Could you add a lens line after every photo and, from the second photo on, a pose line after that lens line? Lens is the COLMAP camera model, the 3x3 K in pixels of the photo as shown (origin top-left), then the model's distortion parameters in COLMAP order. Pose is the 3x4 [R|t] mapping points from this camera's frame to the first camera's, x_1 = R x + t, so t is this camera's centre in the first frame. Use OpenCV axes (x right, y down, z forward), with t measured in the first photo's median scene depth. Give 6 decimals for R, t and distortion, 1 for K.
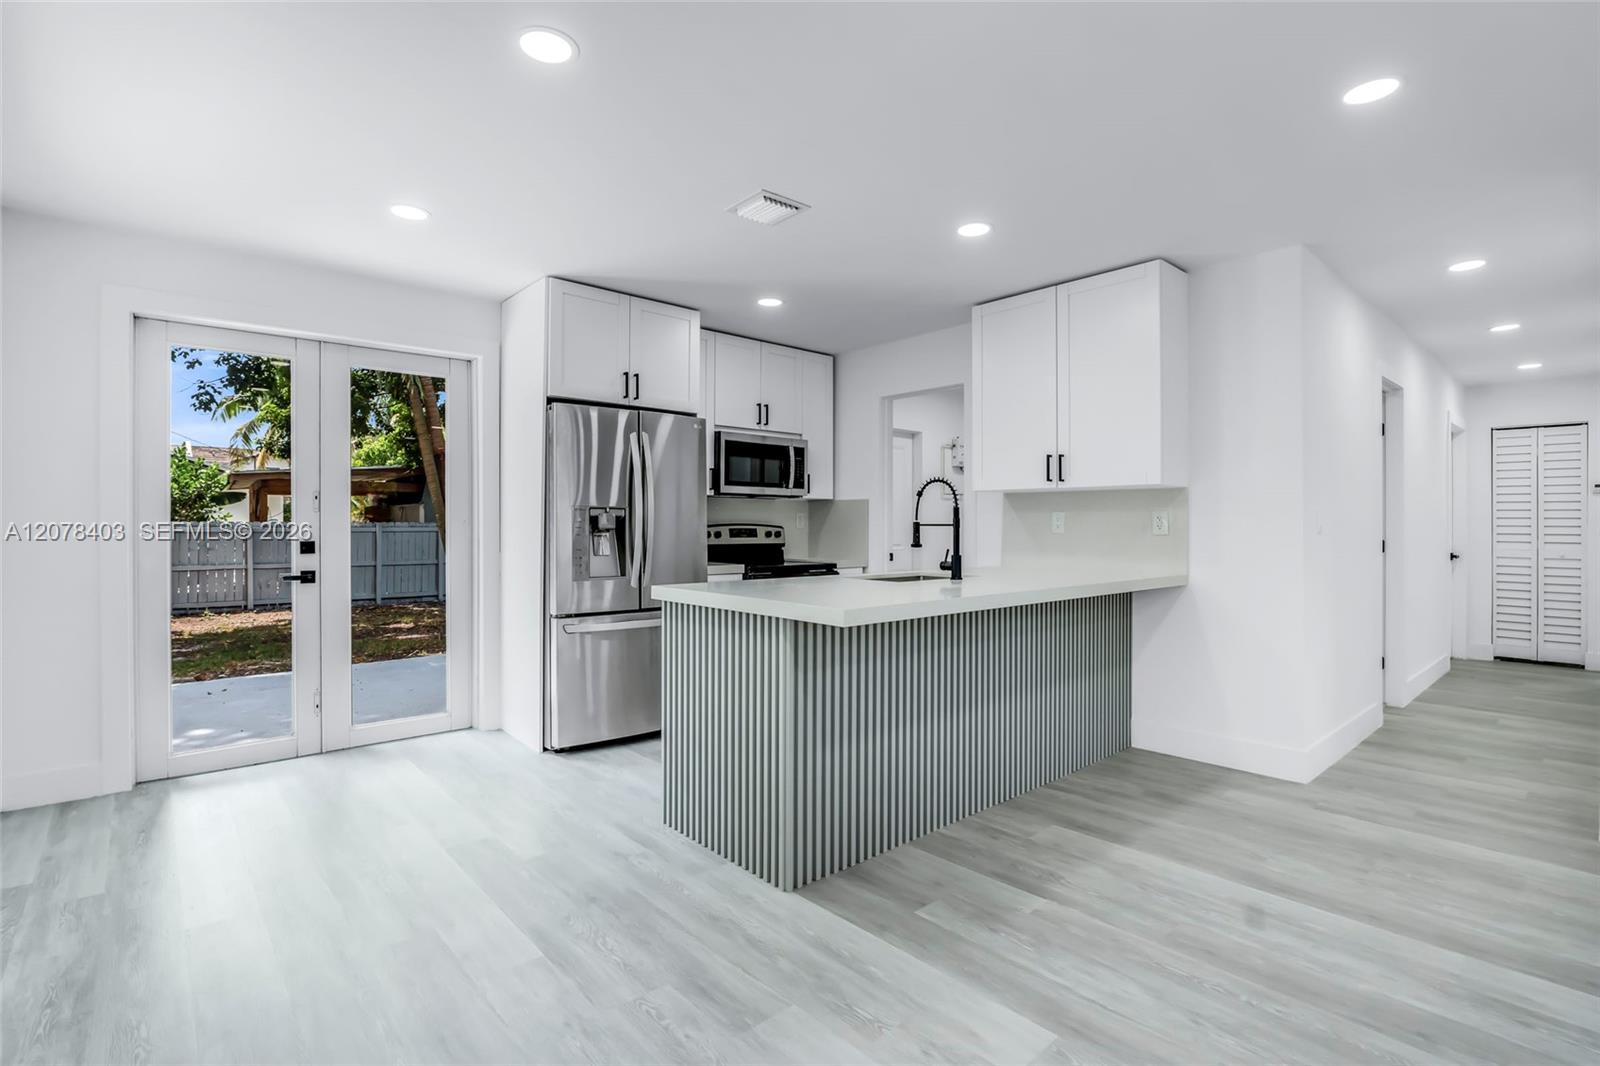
lens RADIAL K [[750.0, 0, 814.1], [0, 750.0, 527.8], [0, 0, 1]] dist [-0.019921, 0.006347]
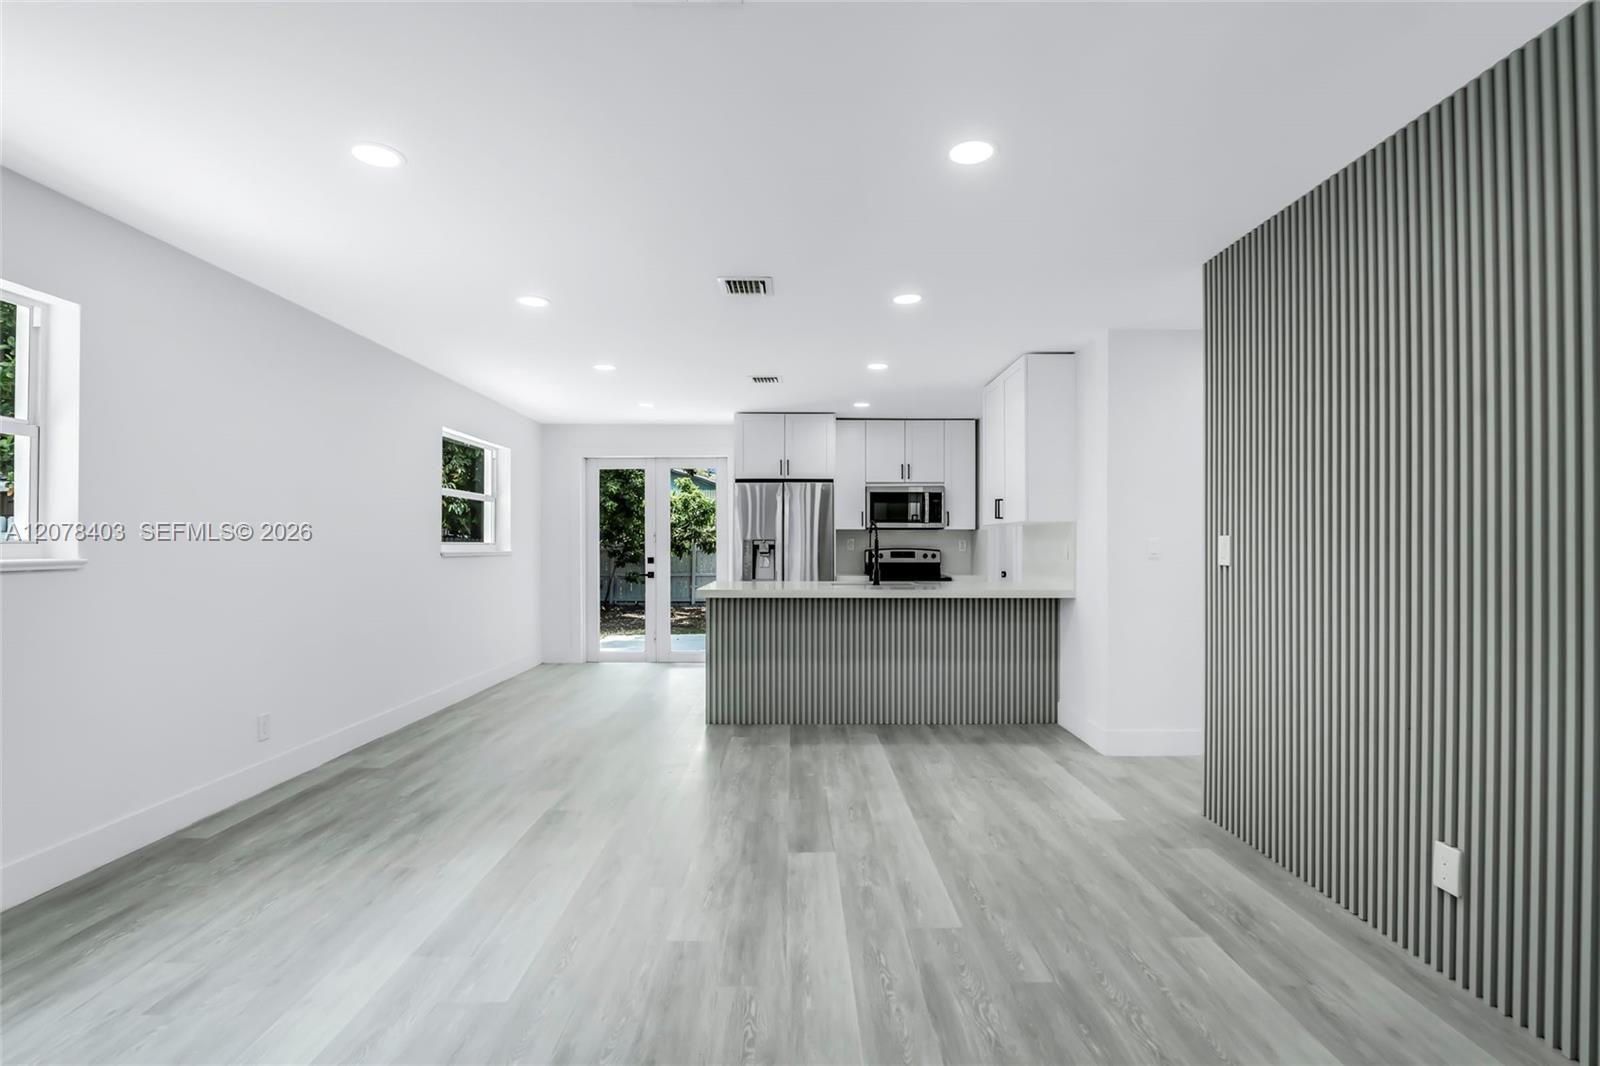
lens RADIAL K [[746.3, 0, 809.2], [0, 746.3, 542.9], [0, 0, 1]] dist [-0.017858, 0.000542]
pose [[0.757343, -0.002657, -0.653012, 0.918708], [-0.001054, 0.999985, -0.005291, -0.010428], [0.653016, 0.004695, 0.757329, -0.245459]]
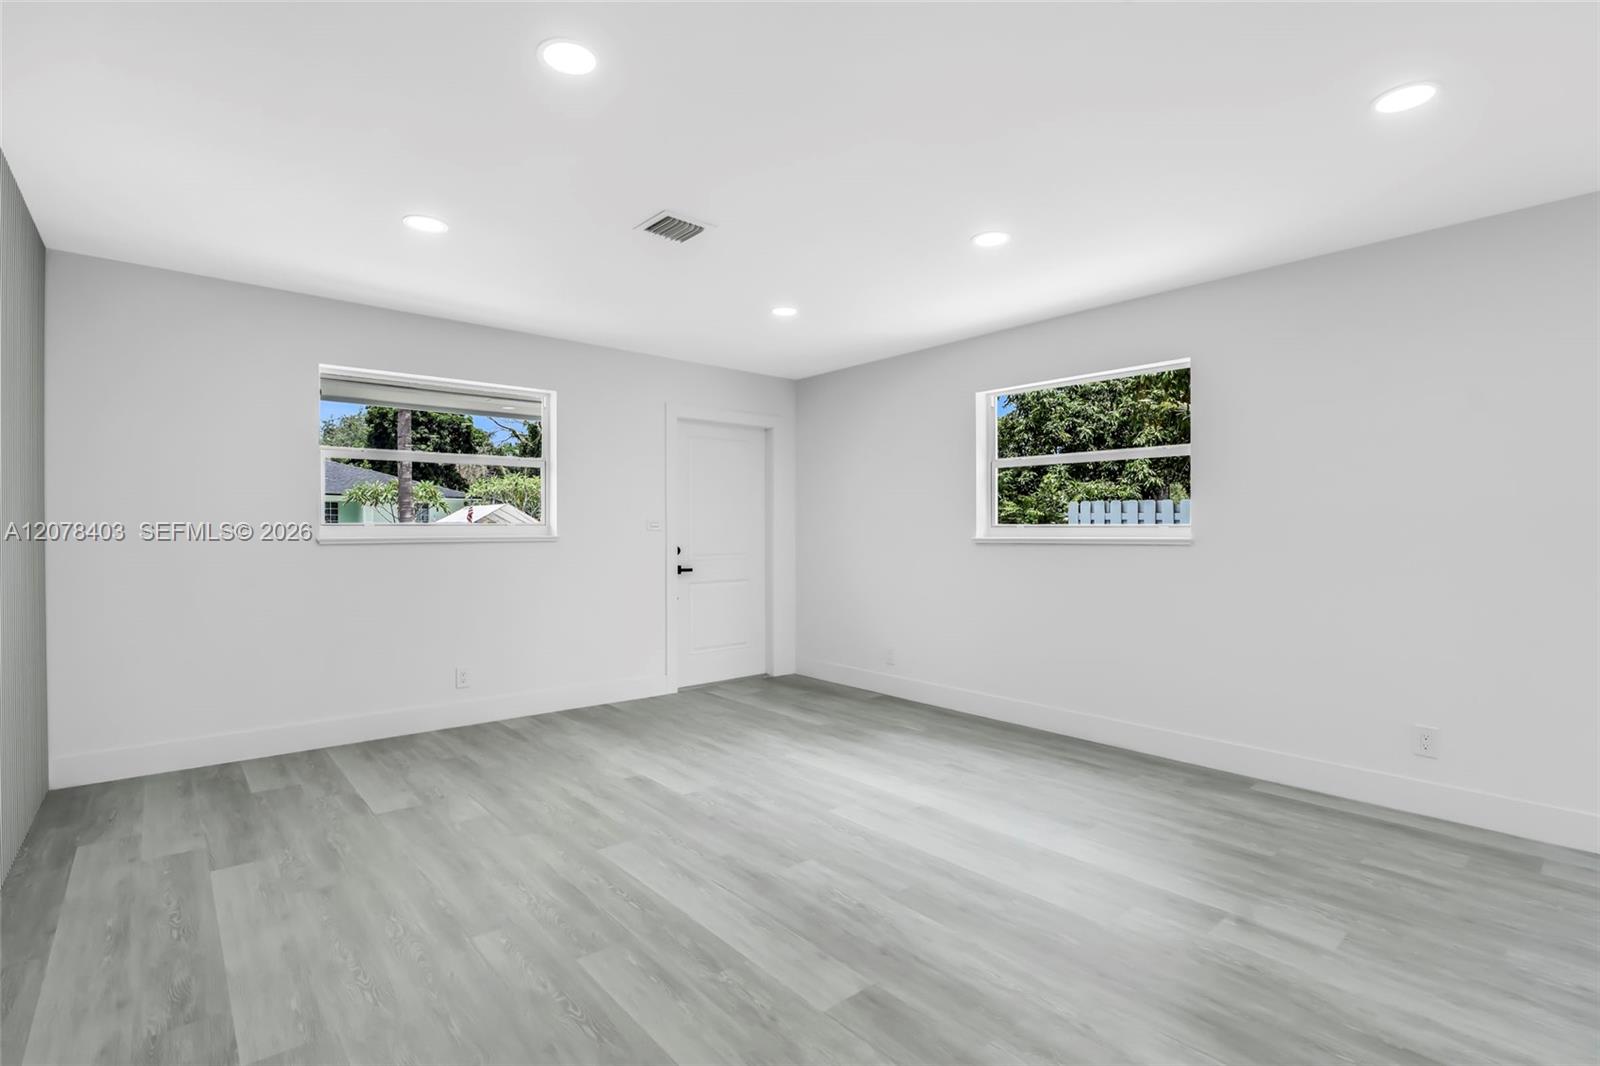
lens RADIAL K [[755.4, 0, 800.0], [0, 755.4, 533.0], [0, 0, 1]] dist [-0.015572, 0.000666]
pose [[-0.999789, -0.003394, 0.020240, 0.474837], [-0.003336, 0.999990, 0.002879, -0.006960], [-0.020249, 0.002811, -0.999791, 0.765640]]
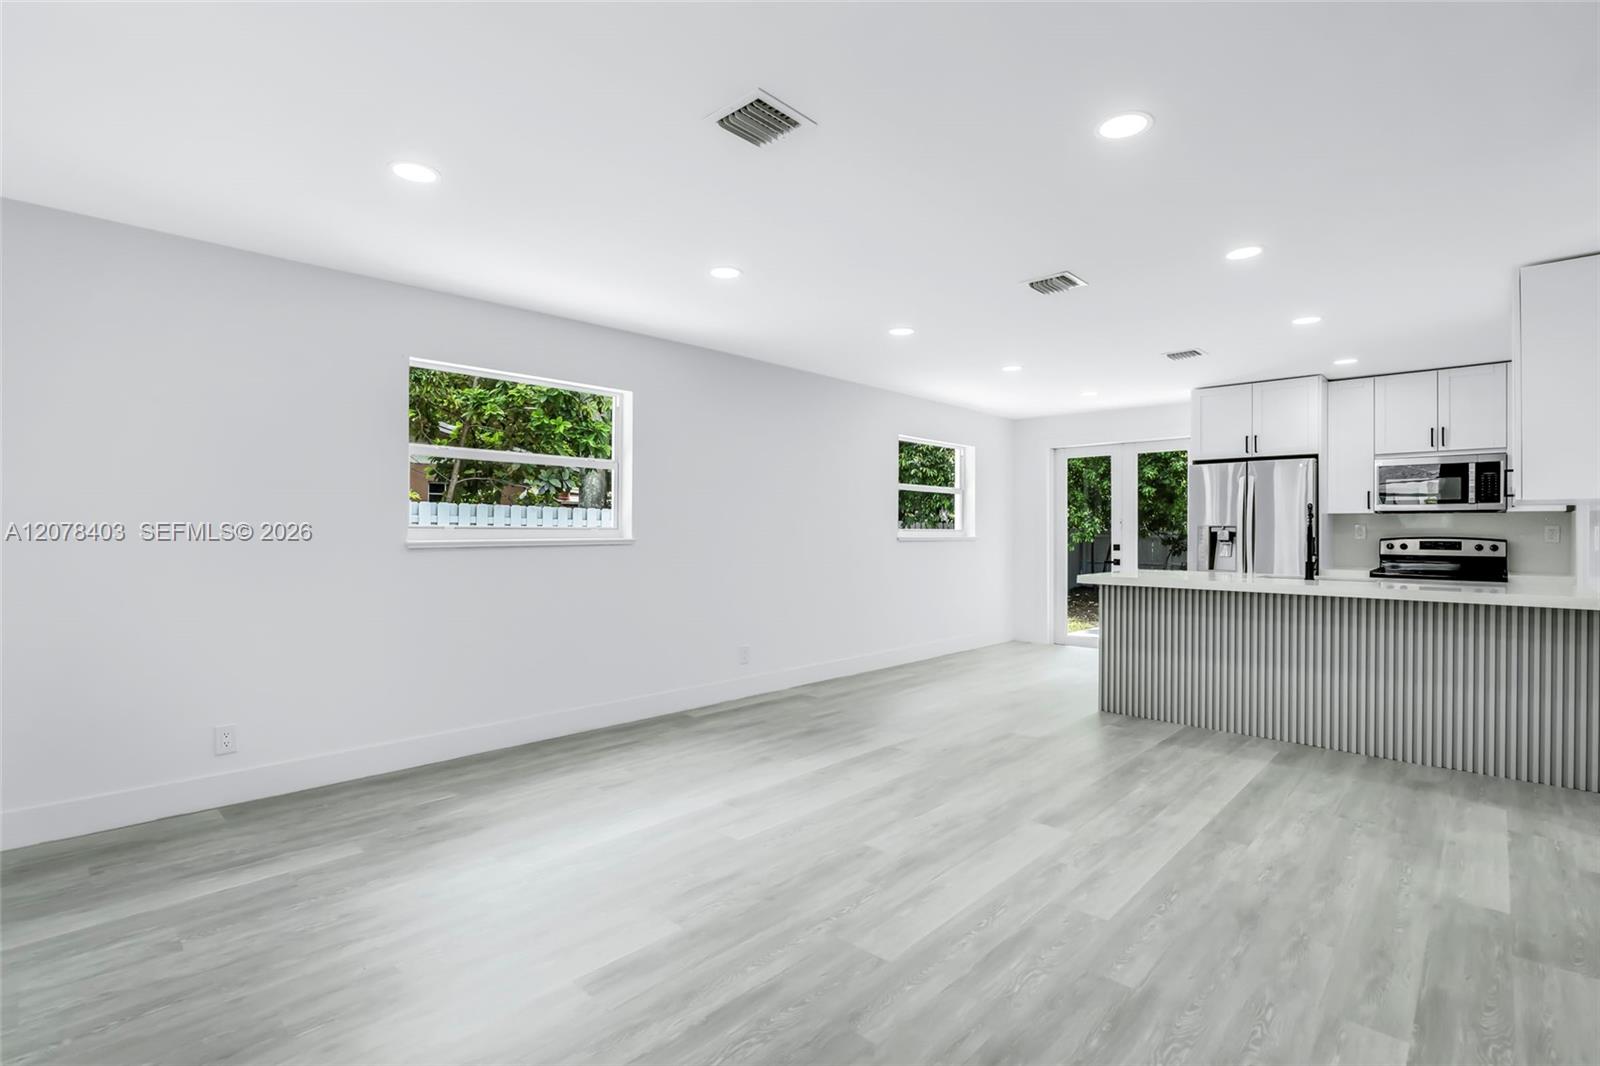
lens RADIAL K [[750.0, 0, 814.1], [0, 750.0, 527.8], [0, 0, 1]] dist [-0.019921, 0.006347]
pose [[0.098424, -0.005666, -0.995128, 1.173742], [-0.005167, 0.999967, -0.006205, -0.009679], [0.995131, 0.005753, 0.098392, -0.012712]]
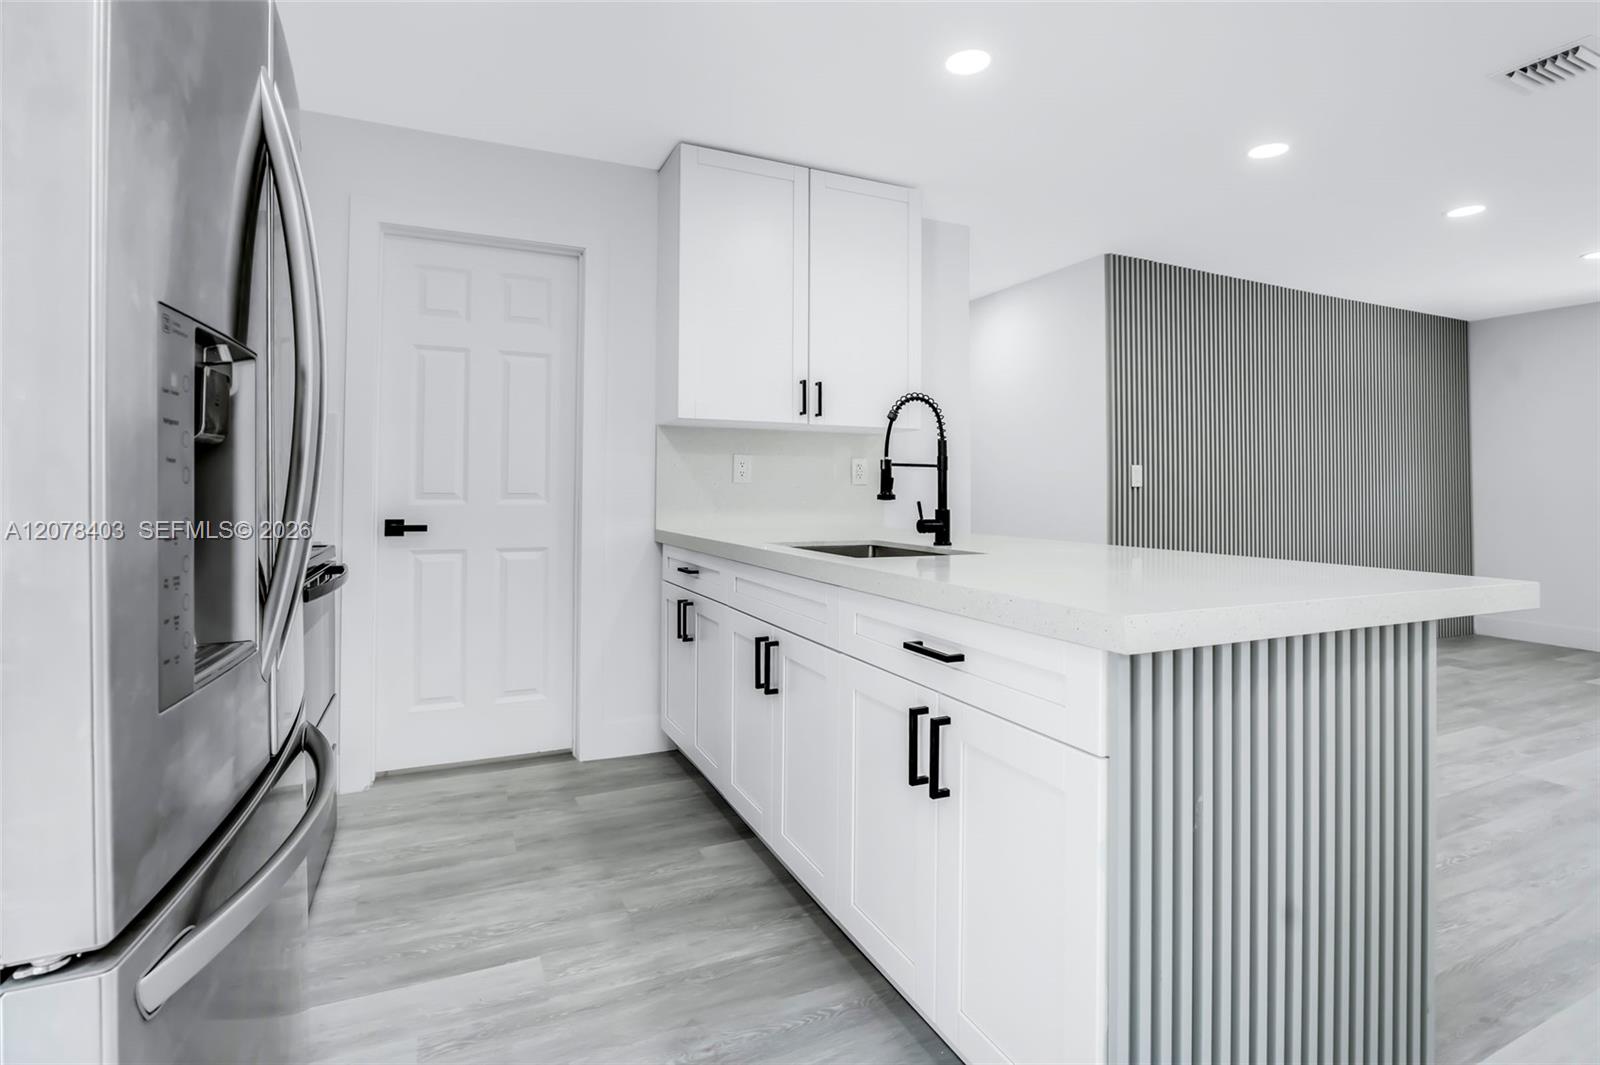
lens RADIAL K [[760.1, 0, 803.3], [0, 760.1, 490.1], [0, 0, 1]] dist [0.003244, 0.000616]
pose [[0.283517, 0.004201, 0.958958, -0.423033], [-0.002822, 0.999990, -0.003546, 0.017352], [-0.958963, -0.001700, 0.283526, 0.756726]]
